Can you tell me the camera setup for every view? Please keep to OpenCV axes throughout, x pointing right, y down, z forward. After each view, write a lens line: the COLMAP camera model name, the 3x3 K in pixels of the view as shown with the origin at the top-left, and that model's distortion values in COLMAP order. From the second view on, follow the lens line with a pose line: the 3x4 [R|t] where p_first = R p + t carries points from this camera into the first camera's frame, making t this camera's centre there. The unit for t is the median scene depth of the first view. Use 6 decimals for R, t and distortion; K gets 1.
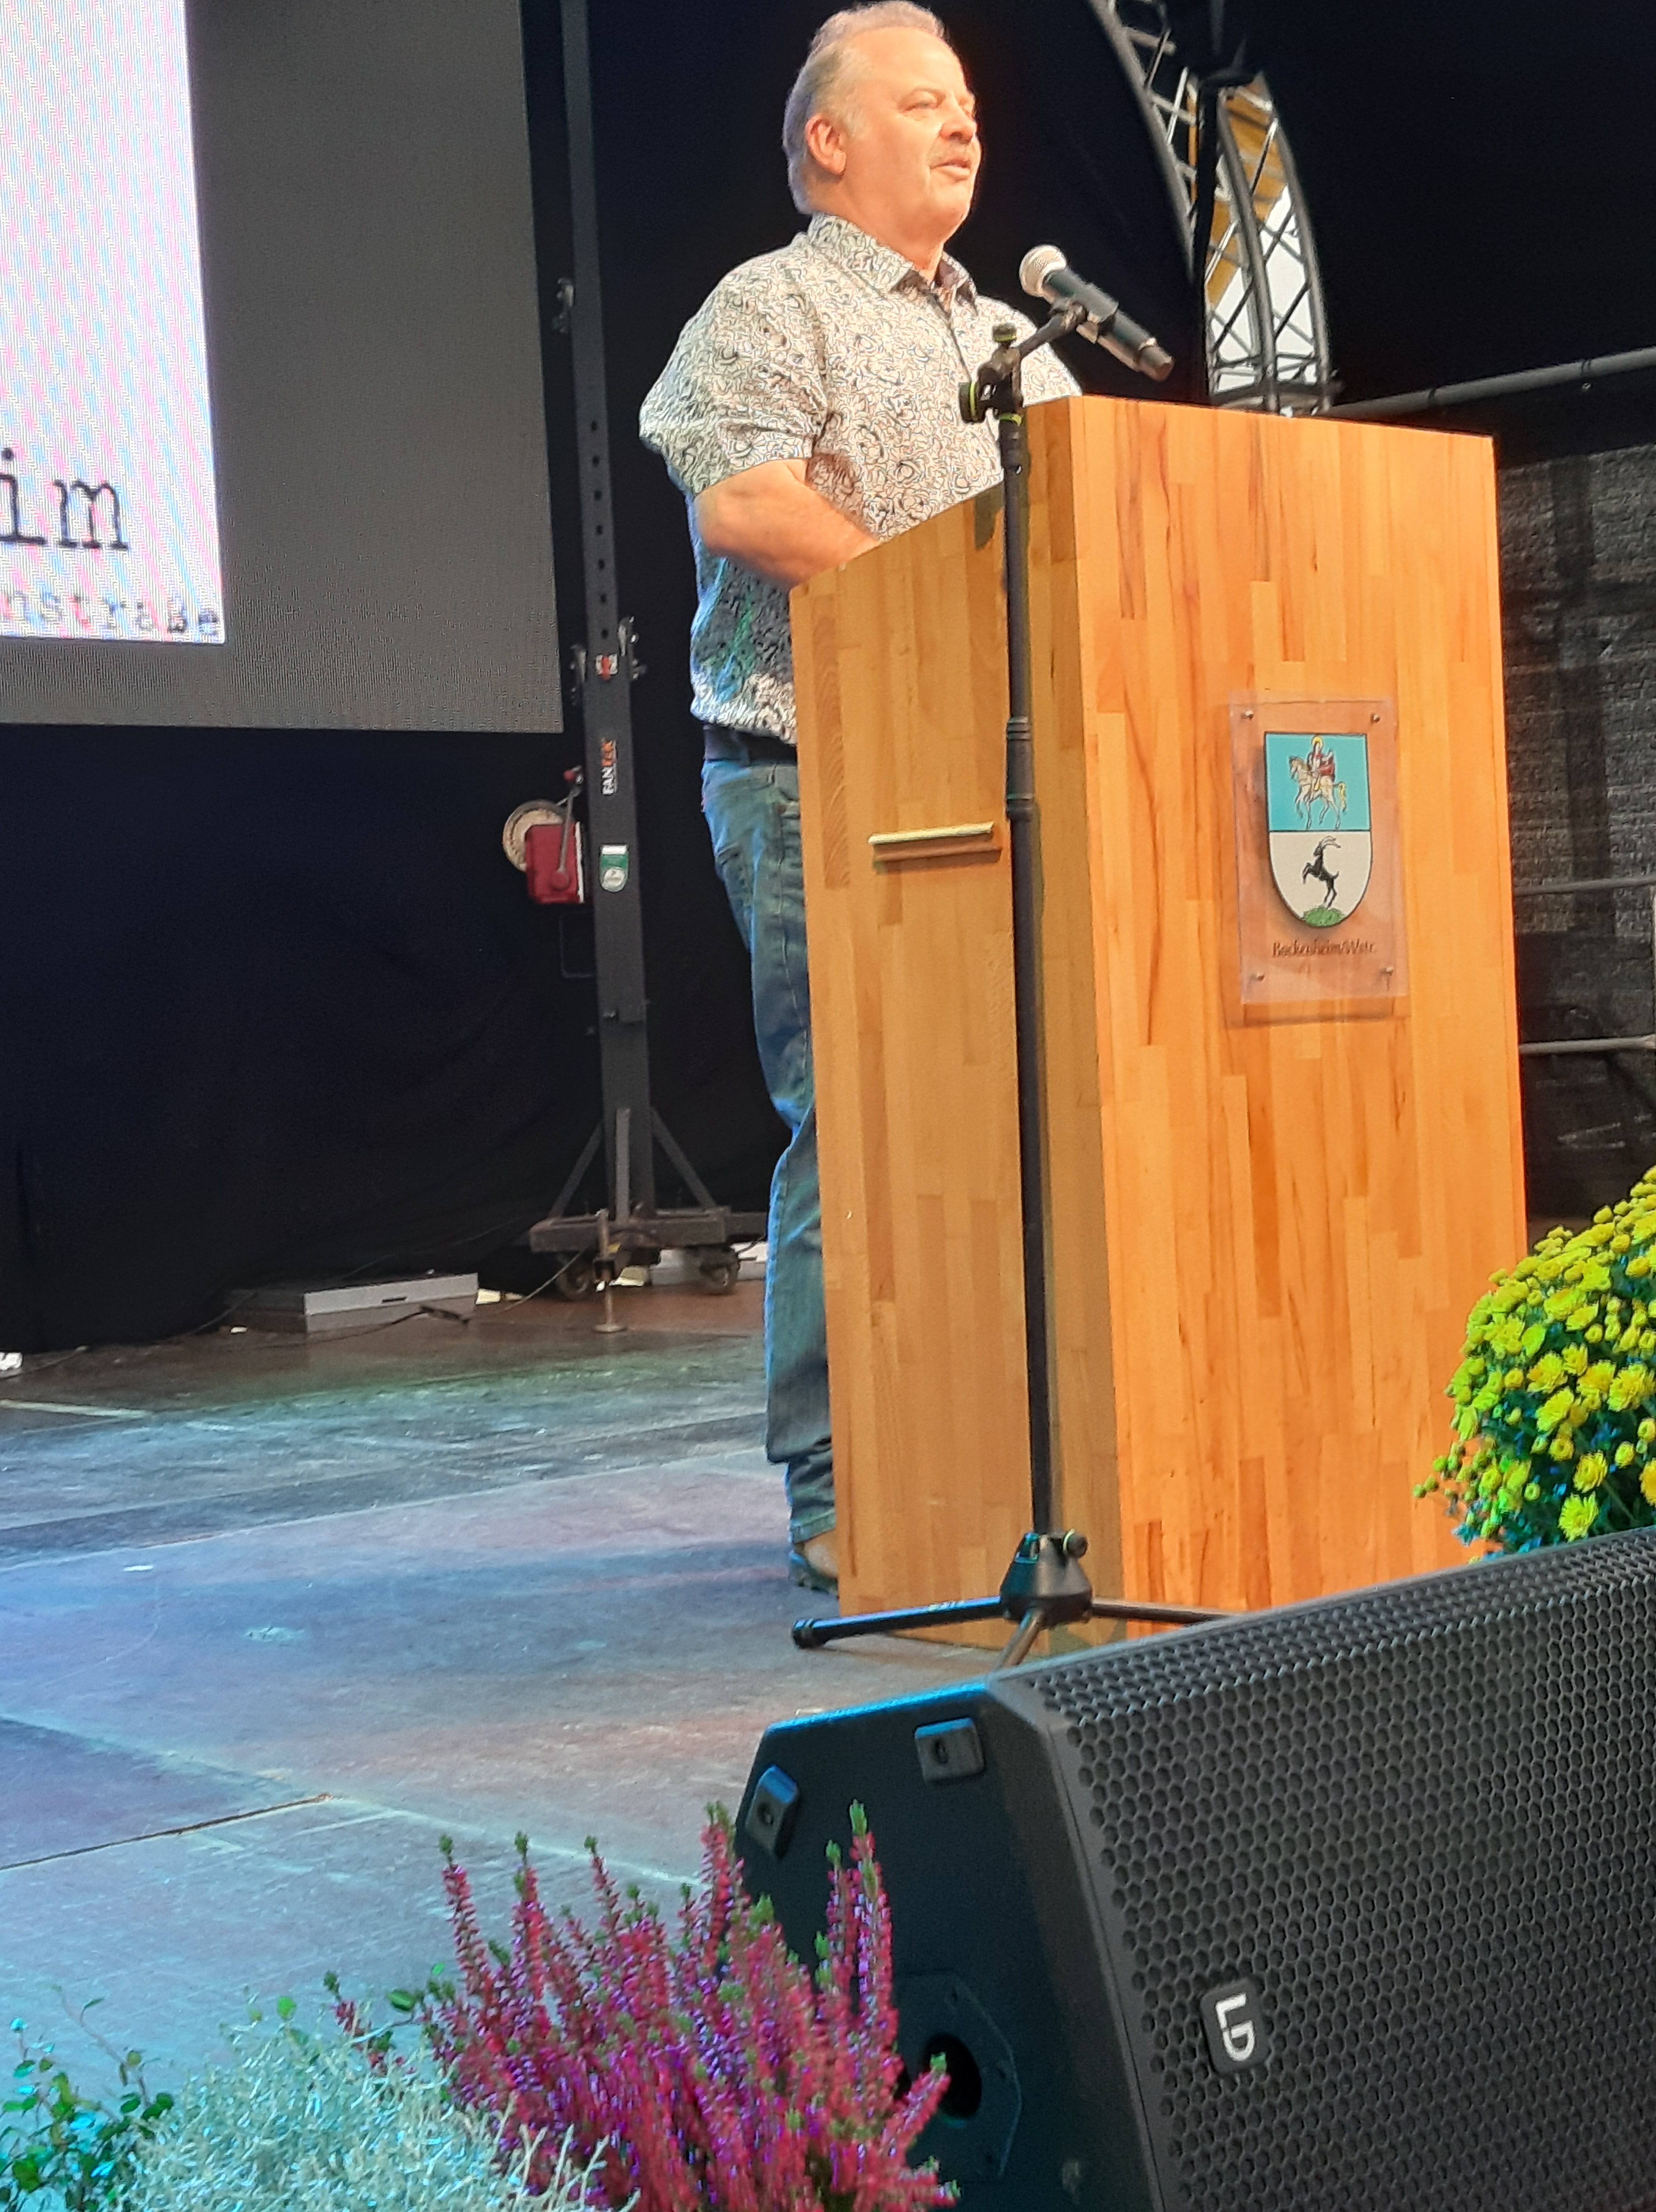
lens RADIAL K [[3465.2, 0, 816.5], [0, 3465.2, 1135.1], [0, 0, 1]] dist [0.127504, -0.234736]
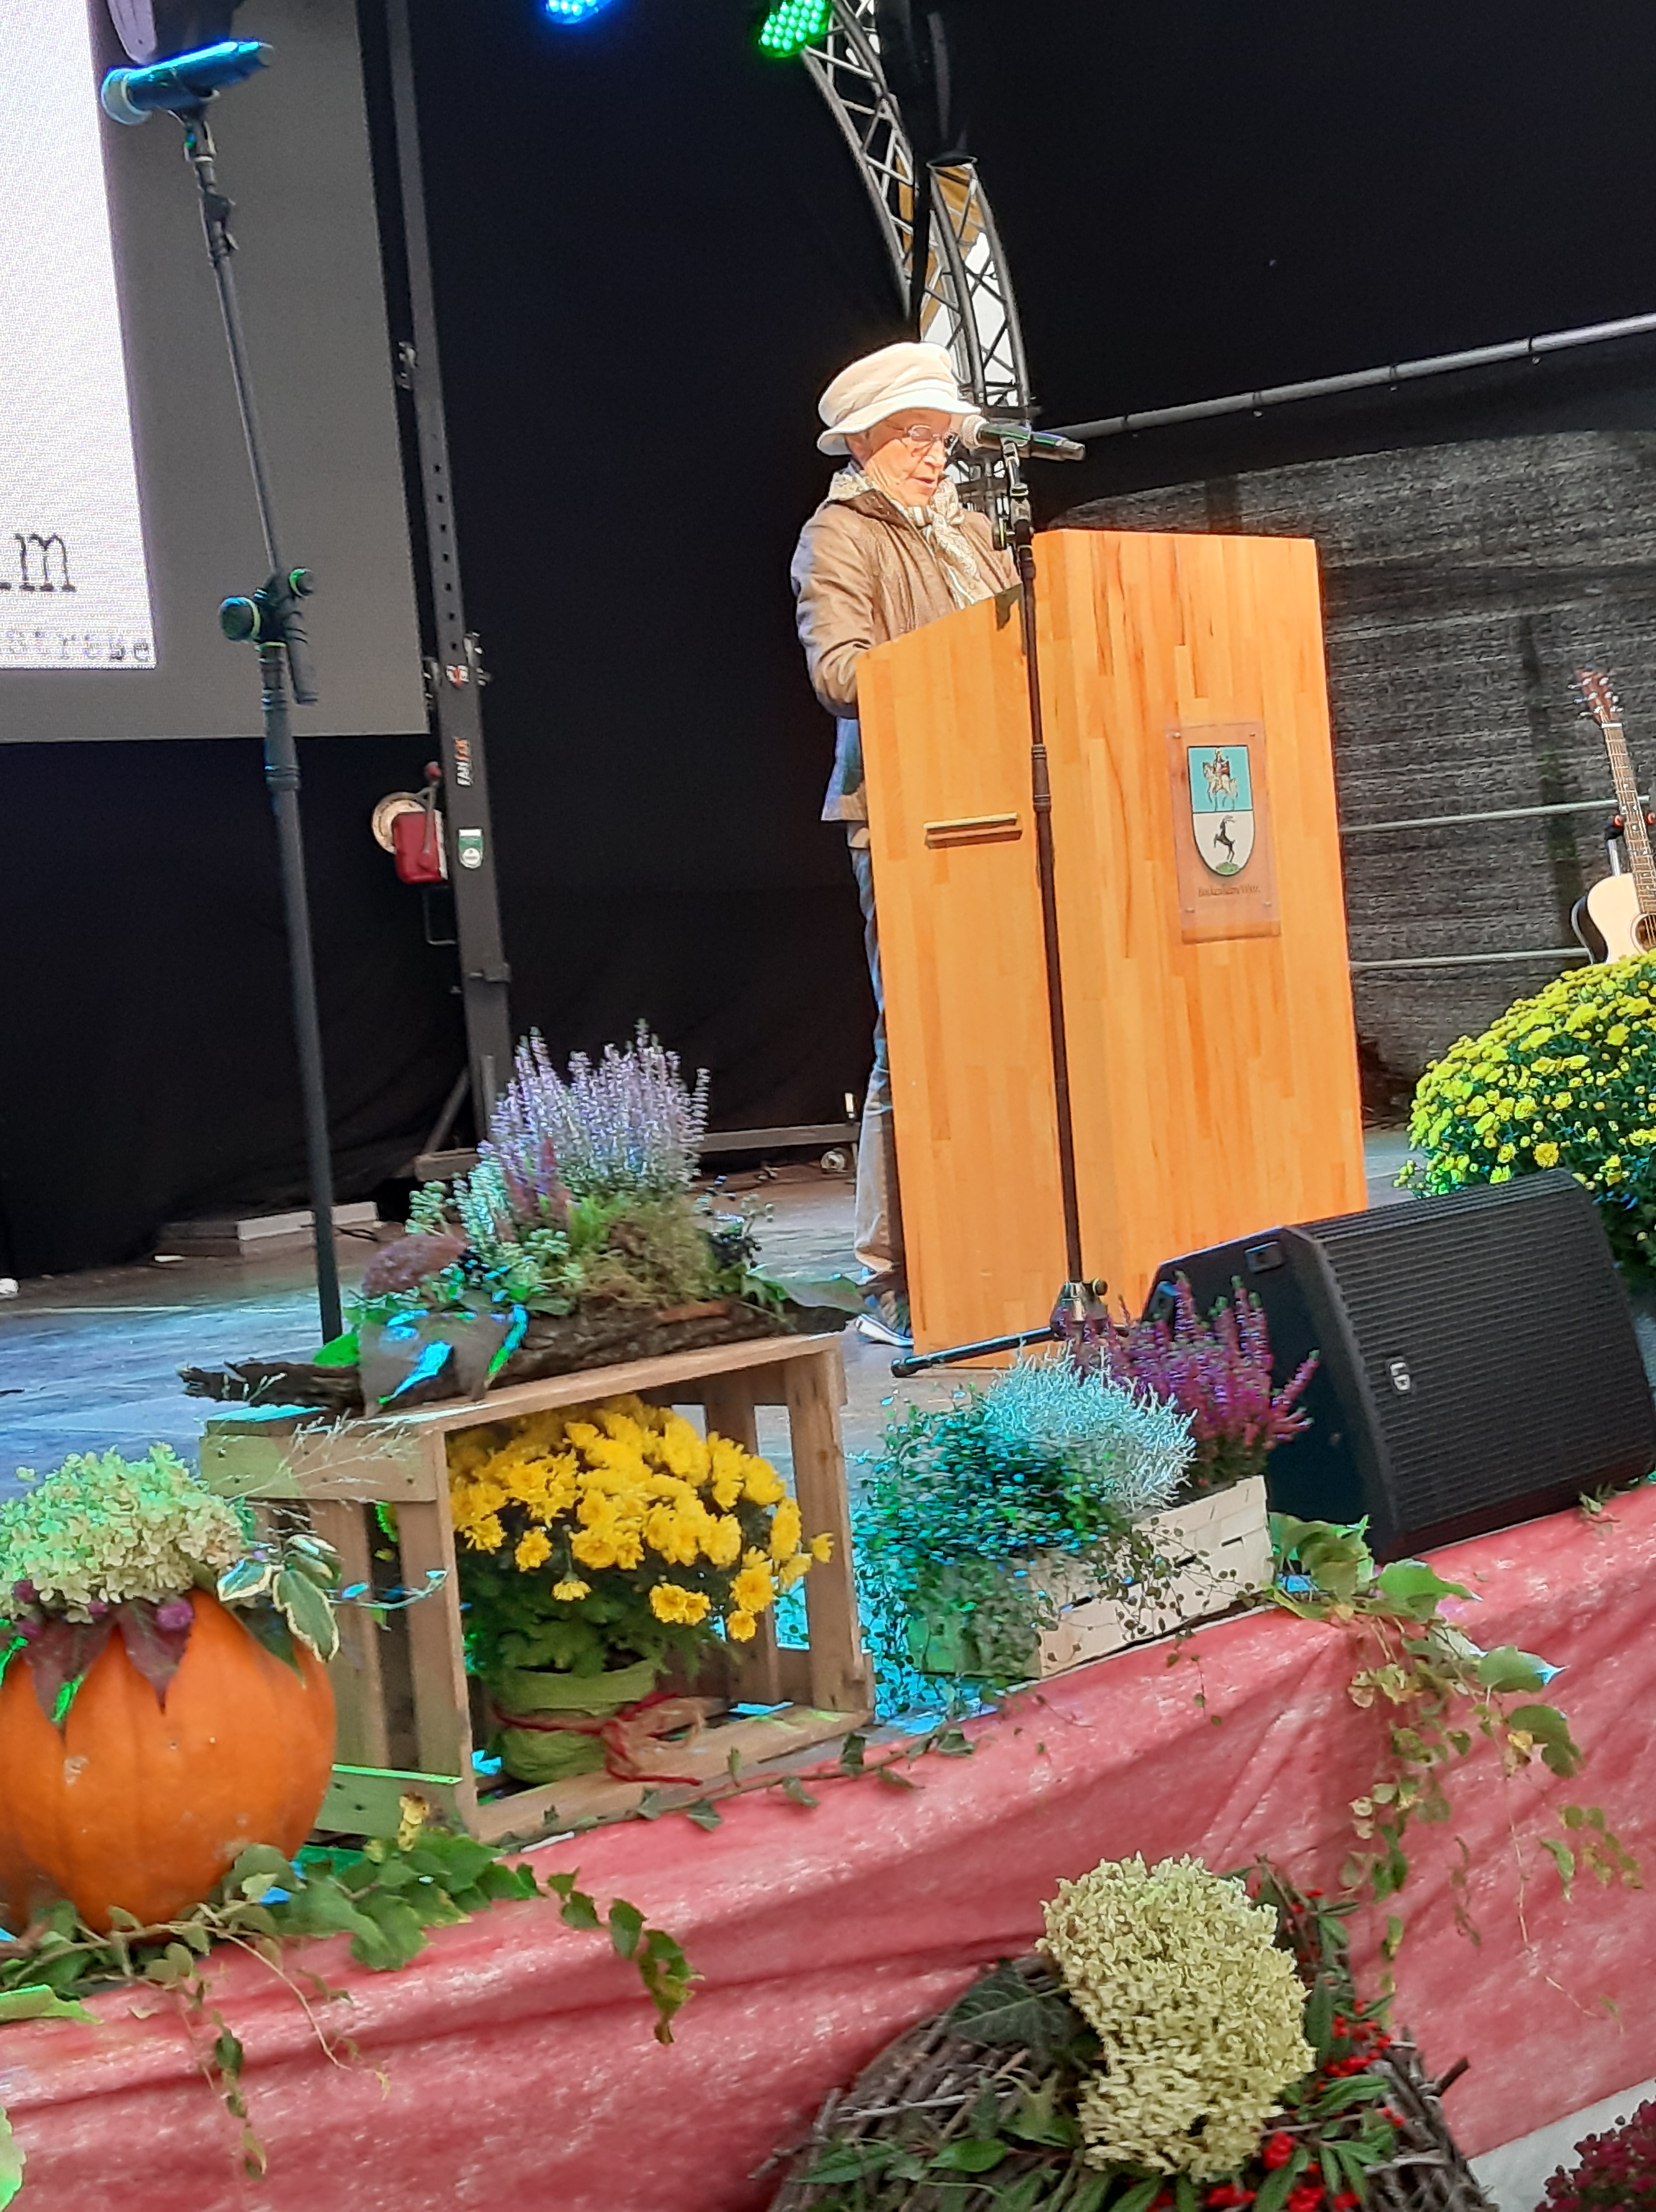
lens RADIAL K [[3623.4, 0, 816.9], [0, 3623.4, 1104.8], [0, 0, 1]] dist [0.149662, -0.308900]
pose [[0.992067, -0.039645, 0.119296, -0.216373], [0.039895, 0.999204, 0.000296, 0.030355], [-0.119212, 0.004465, 0.992859, -0.518686]]
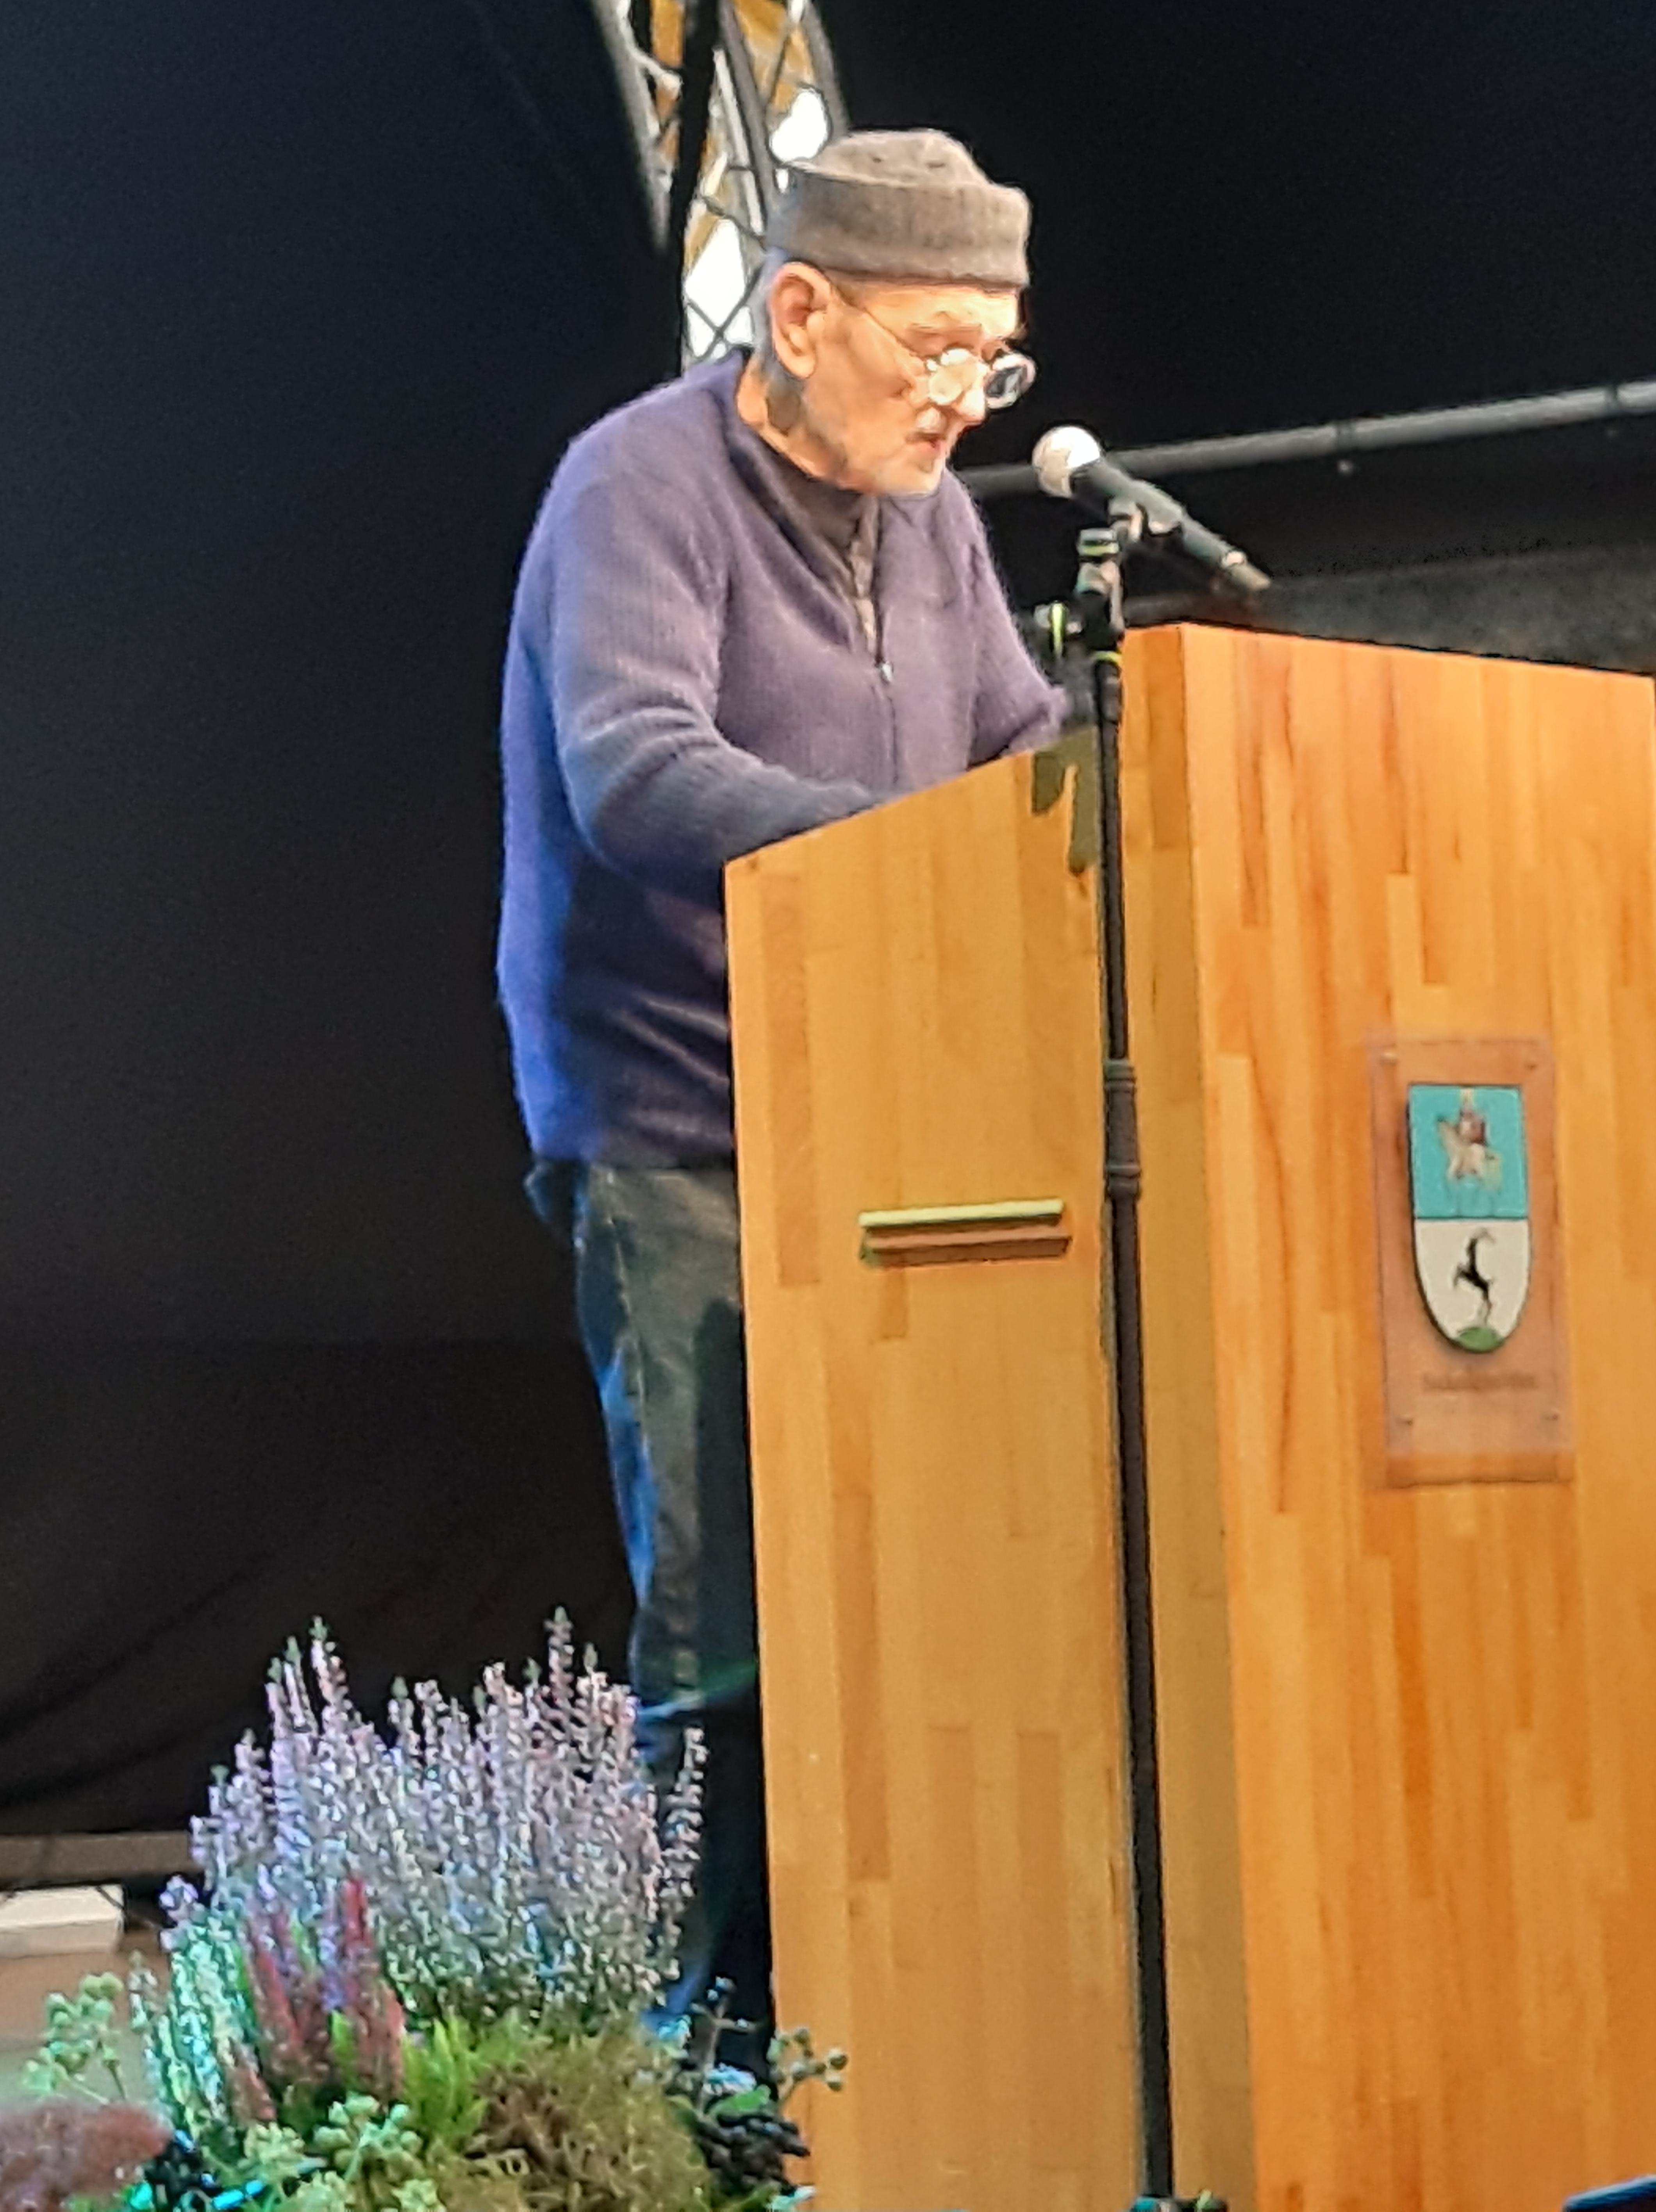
lens RADIAL K [[6938.3, 0, 828.0], [0, 6938.3, 1106.0], [0, 0, 1]] dist [0.184125, -1.392059]
pose [[0.980300, 0.018004, 0.196691, -0.267043], [0.000706, 0.995511, -0.094642, 0.025056], [-0.197512, 0.092917, 0.975887, -0.376229]]
